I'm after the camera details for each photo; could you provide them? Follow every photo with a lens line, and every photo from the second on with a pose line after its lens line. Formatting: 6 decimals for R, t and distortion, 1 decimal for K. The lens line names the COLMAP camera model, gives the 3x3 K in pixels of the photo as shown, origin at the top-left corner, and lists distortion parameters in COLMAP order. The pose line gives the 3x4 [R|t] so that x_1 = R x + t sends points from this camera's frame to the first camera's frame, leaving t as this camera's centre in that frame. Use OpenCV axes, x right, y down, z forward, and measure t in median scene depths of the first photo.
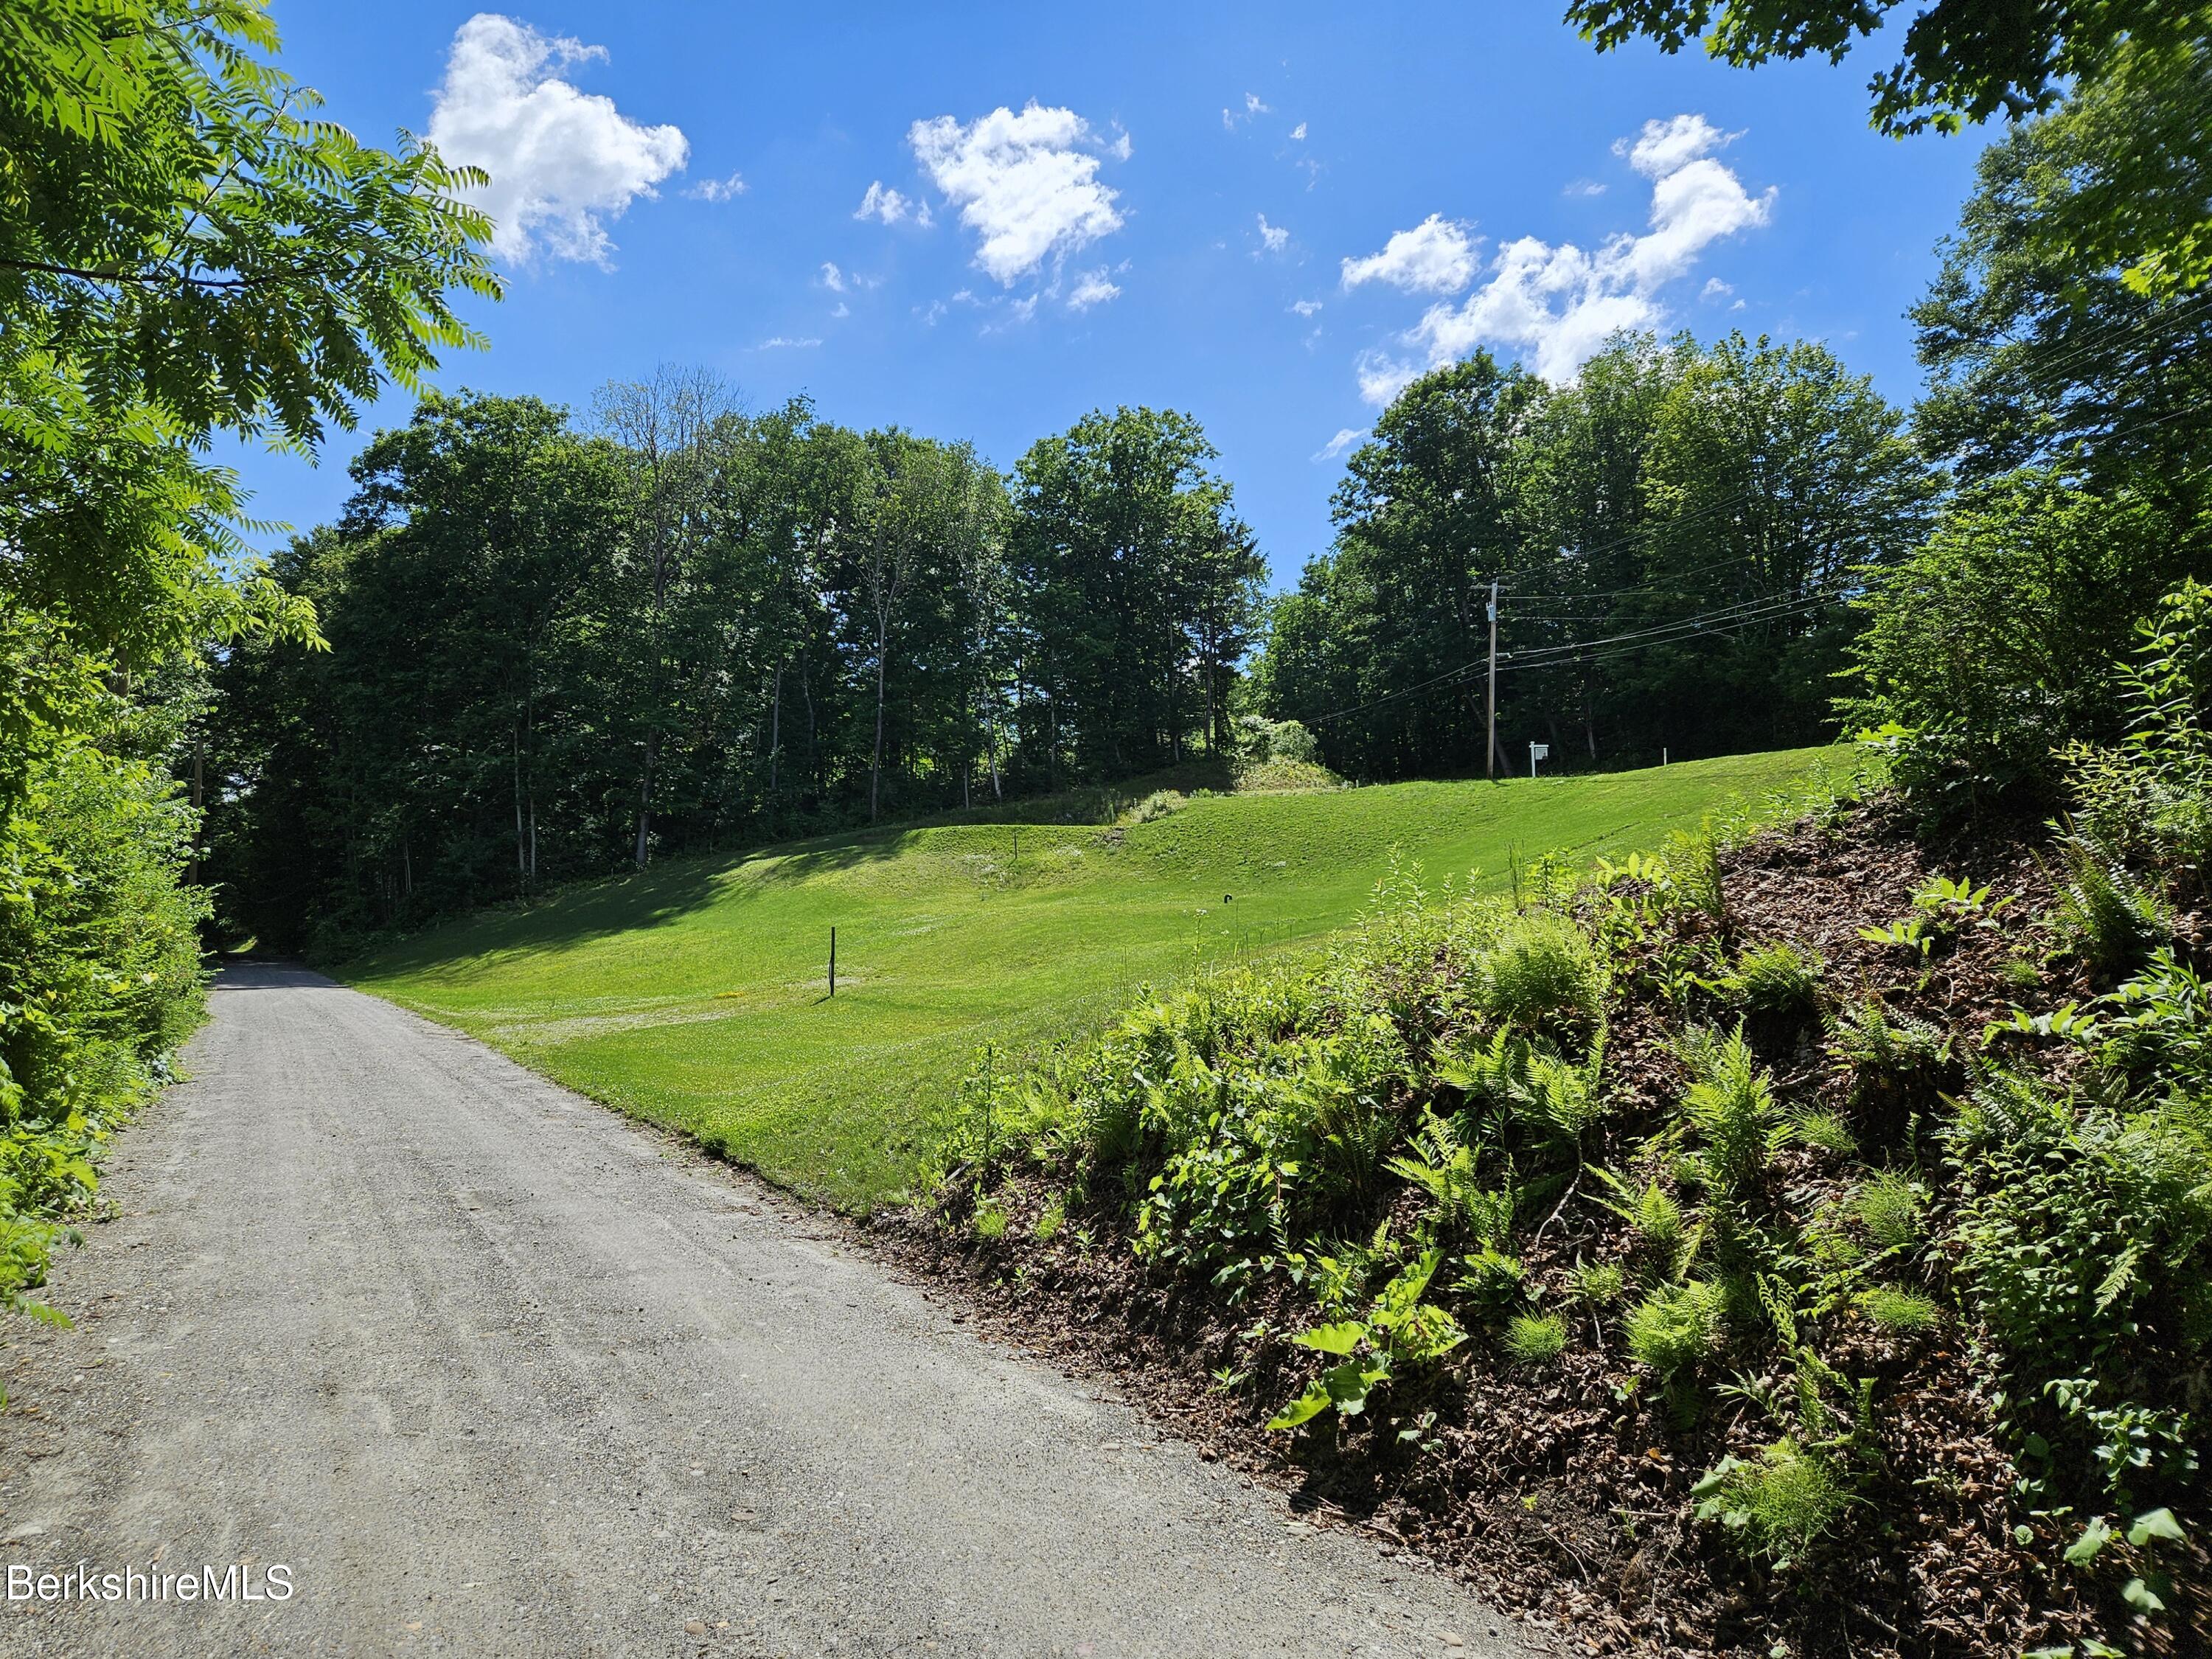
lens RADIAL K [[1588.5, 0, 1088.8], [0, 1588.5, 786.9], [0, 0, 1]] dist [0.077095, -0.054647]
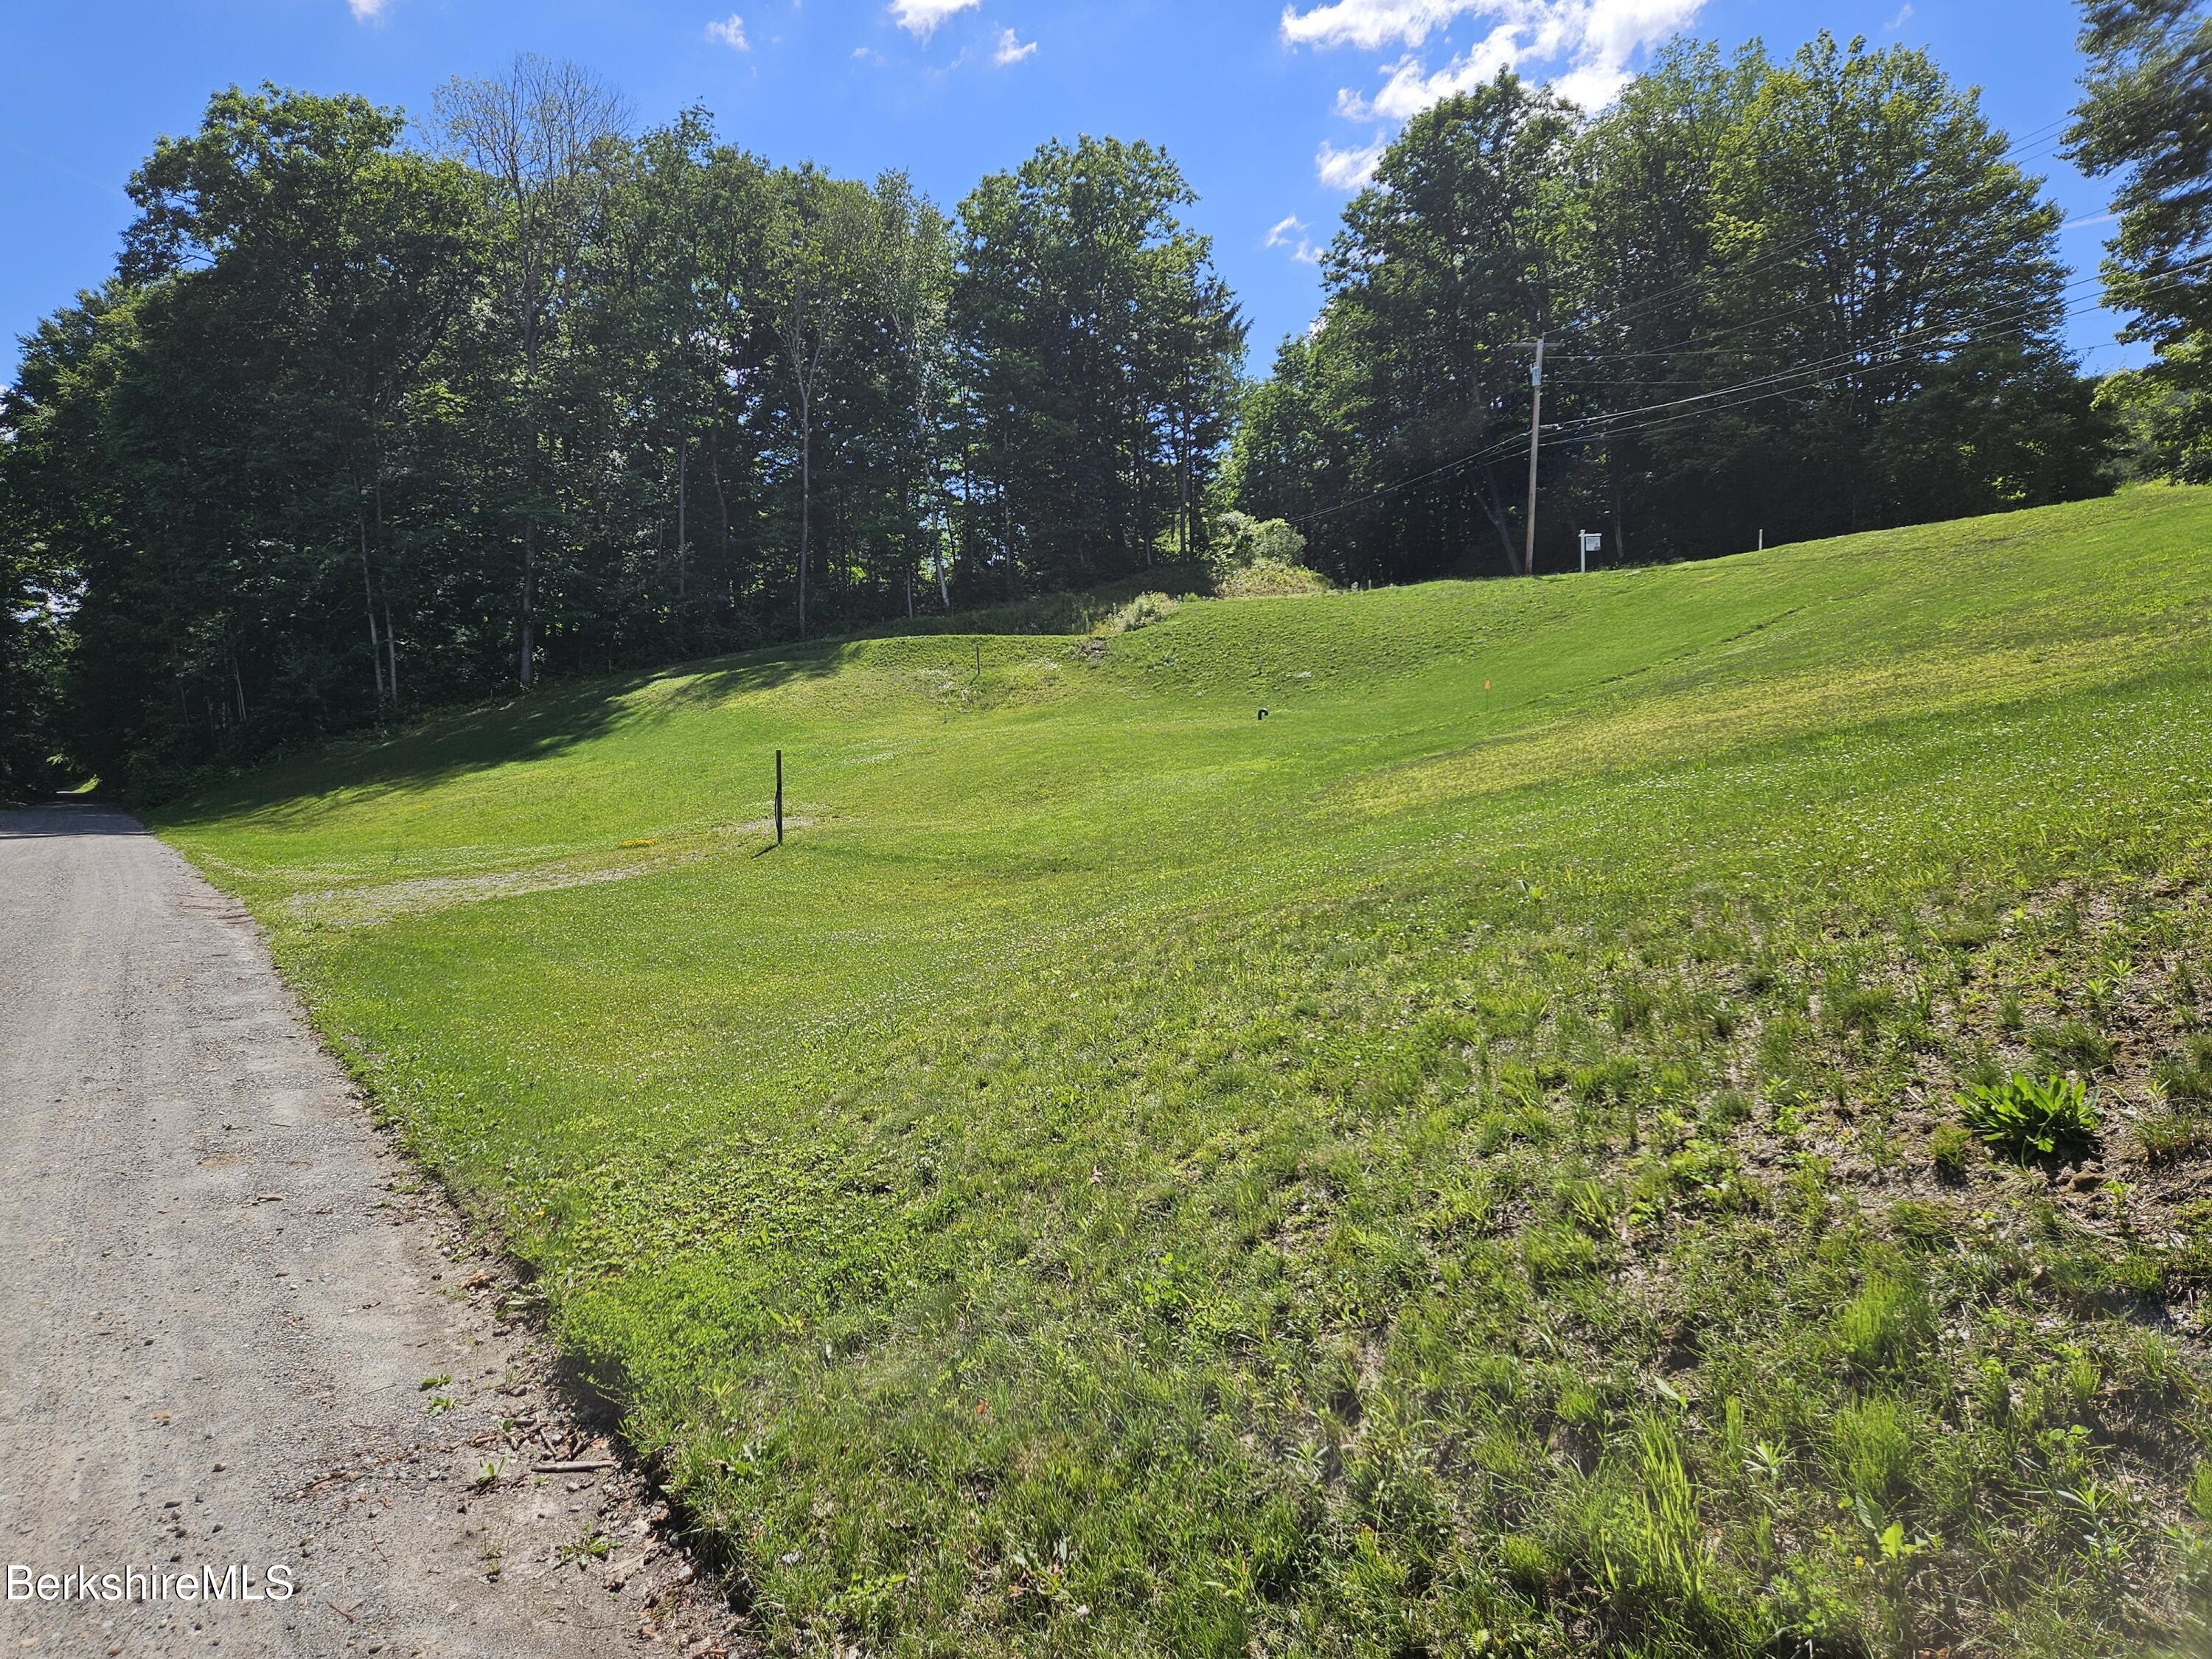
lens RADIAL K [[1588.5, 0, 1074.4], [0, 1588.5, 803.4], [0, 0, 1]] dist [0.077095, -0.054647]
pose [[0.999062, -0.012170, 0.041556, -0.027112], [0.007280, 0.993241, 0.115839, 0.014152], [-0.042685, -0.115427, 0.992398, 0.139965]]
